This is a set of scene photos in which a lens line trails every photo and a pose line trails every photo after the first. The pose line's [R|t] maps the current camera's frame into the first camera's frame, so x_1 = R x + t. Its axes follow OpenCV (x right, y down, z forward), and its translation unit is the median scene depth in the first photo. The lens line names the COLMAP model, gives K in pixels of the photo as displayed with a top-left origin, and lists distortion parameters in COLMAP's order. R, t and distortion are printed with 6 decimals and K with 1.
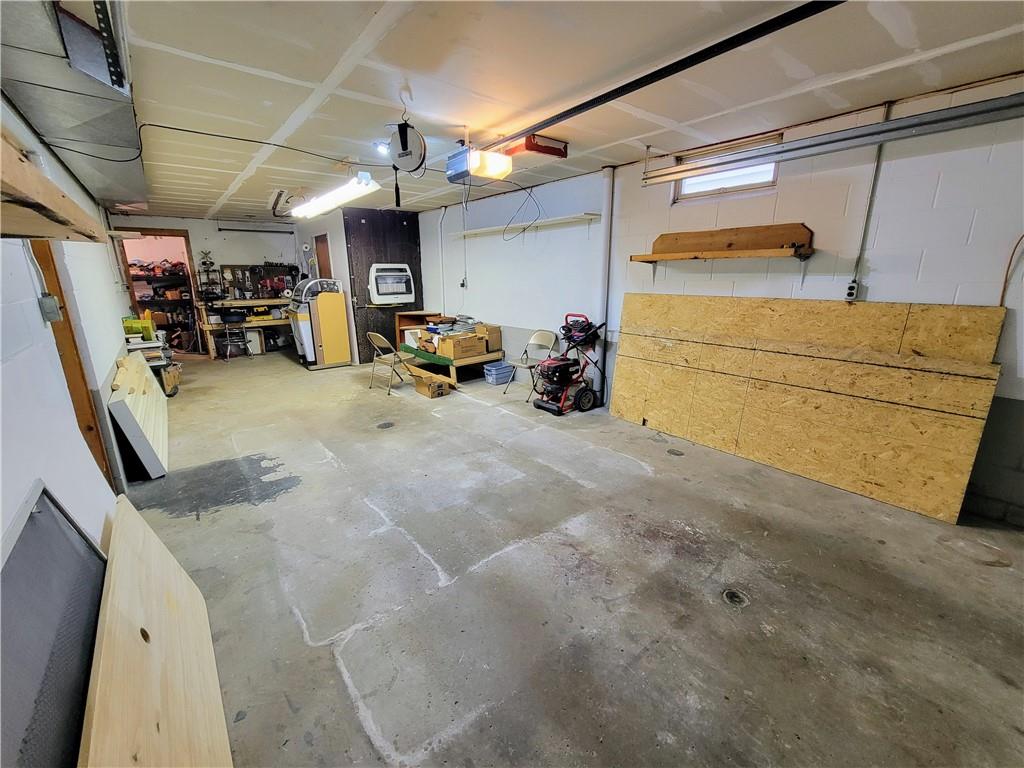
lens RADIAL K [[418.8, 0, 512.5], [0, 418.8, 381.3], [0, 0, 1]] dist [0.001206, -0.001466]
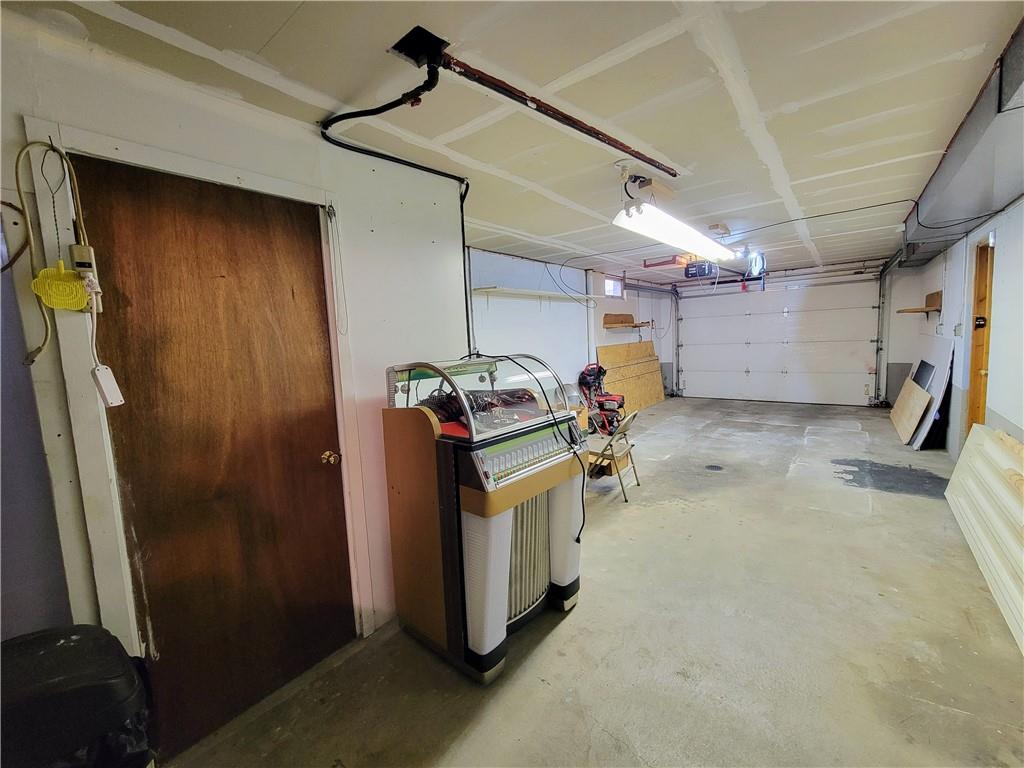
lens RADIAL K [[403.0, 0, 510.7], [0, 403.0, 377.5], [0, 0, 1]] dist [-0.000450, -0.000023]
pose [[-0.189136, -0.087033, 0.978086, -1.321341], [0.290242, 0.946604, 0.140357, -0.453306], [-0.938076, 0.310429, -0.153776, 1.745831]]
